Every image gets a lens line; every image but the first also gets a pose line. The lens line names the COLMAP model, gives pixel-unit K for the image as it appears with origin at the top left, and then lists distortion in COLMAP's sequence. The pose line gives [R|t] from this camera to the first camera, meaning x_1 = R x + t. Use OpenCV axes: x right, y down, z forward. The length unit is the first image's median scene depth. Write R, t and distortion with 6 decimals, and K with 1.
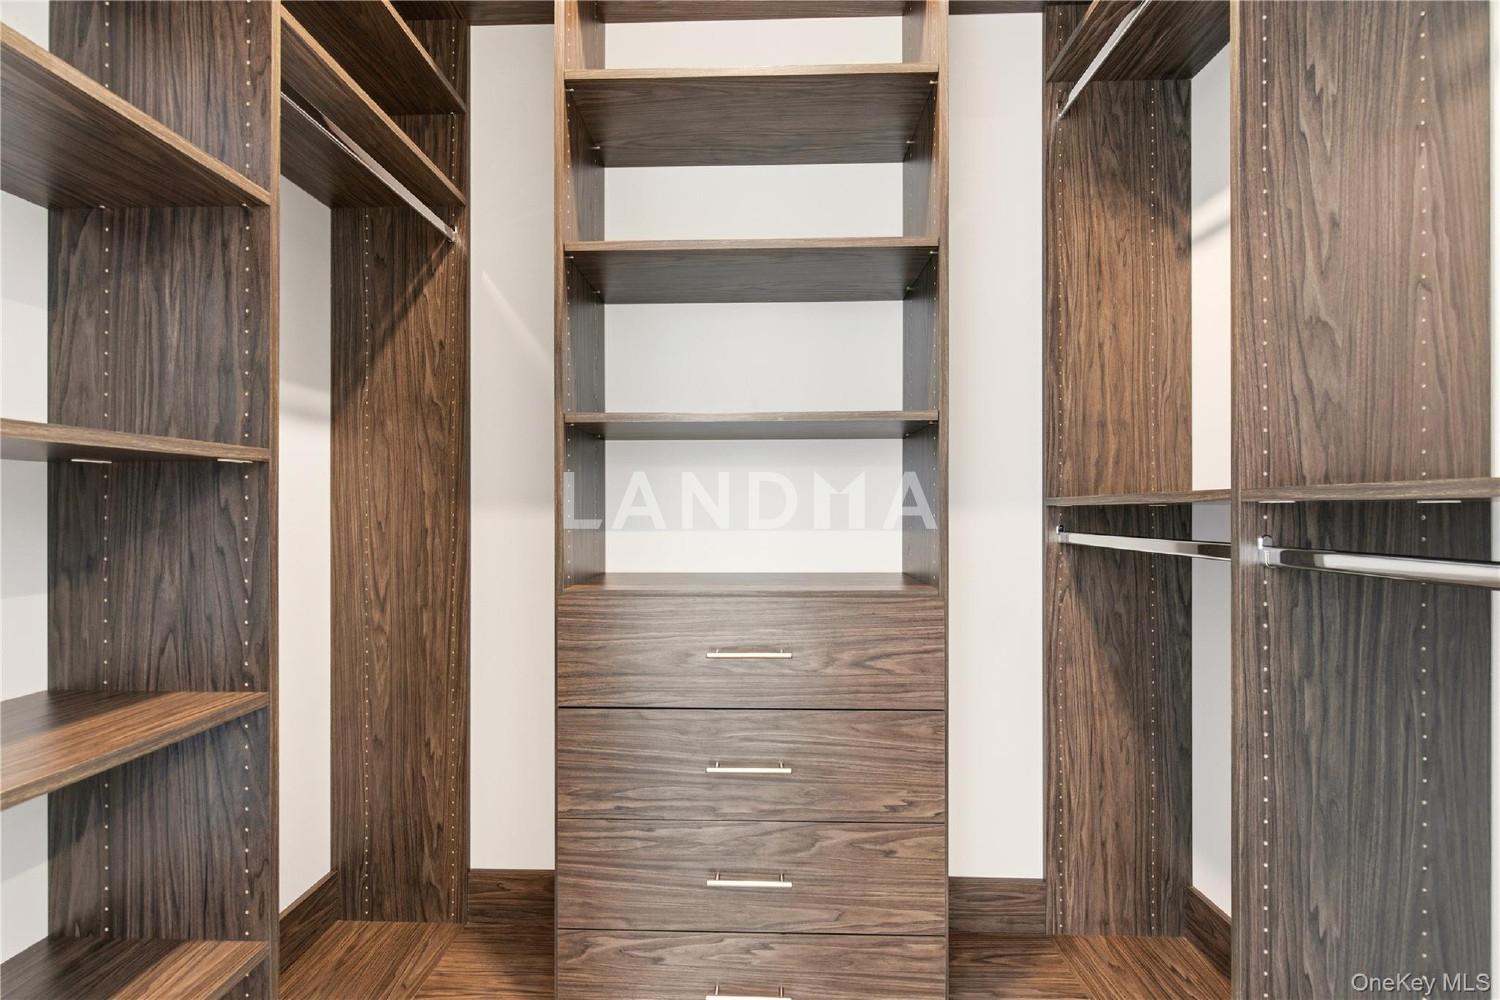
lens RADIAL K [[676.4, 0, 743.1], [0, 676.4, 505.4], [0, 0, 1]] dist [0.002984, -0.000468]
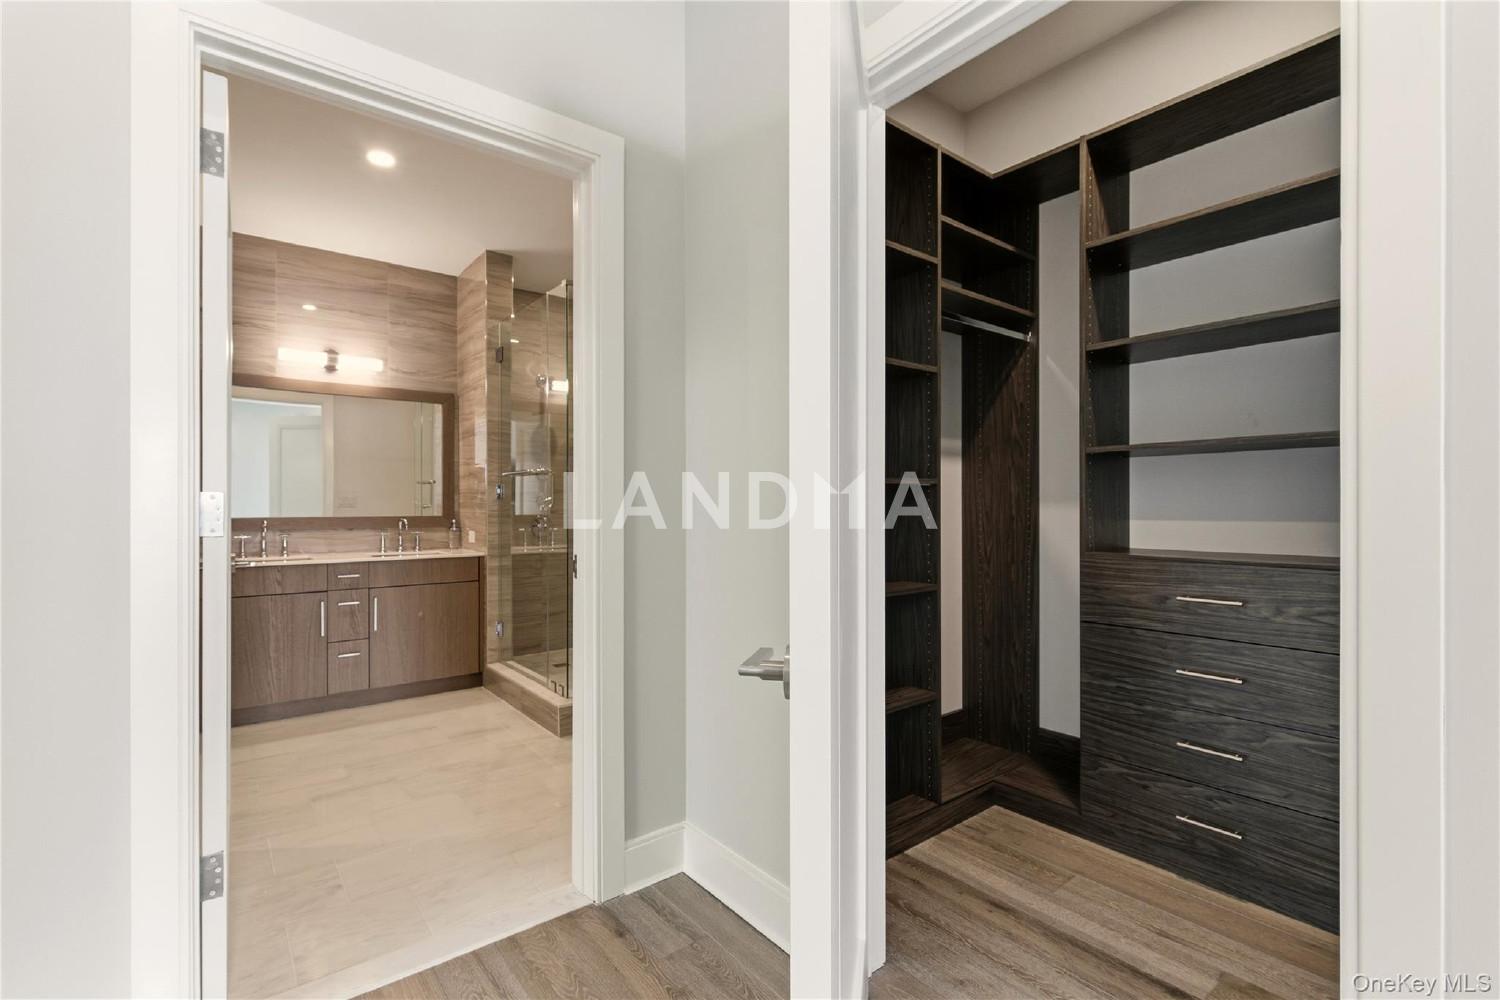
lens RADIAL K [[676.4, 0, 743.1], [0, 676.4, 505.4], [0, 0, 1]] dist [0.002984, -0.000468]
pose [[0.651076, 0.001094, -0.759012, 0.465492], [0.002640, 0.999990, 0.003707, -0.001406], [0.759008, -0.004418, 0.651066, -0.754118]]
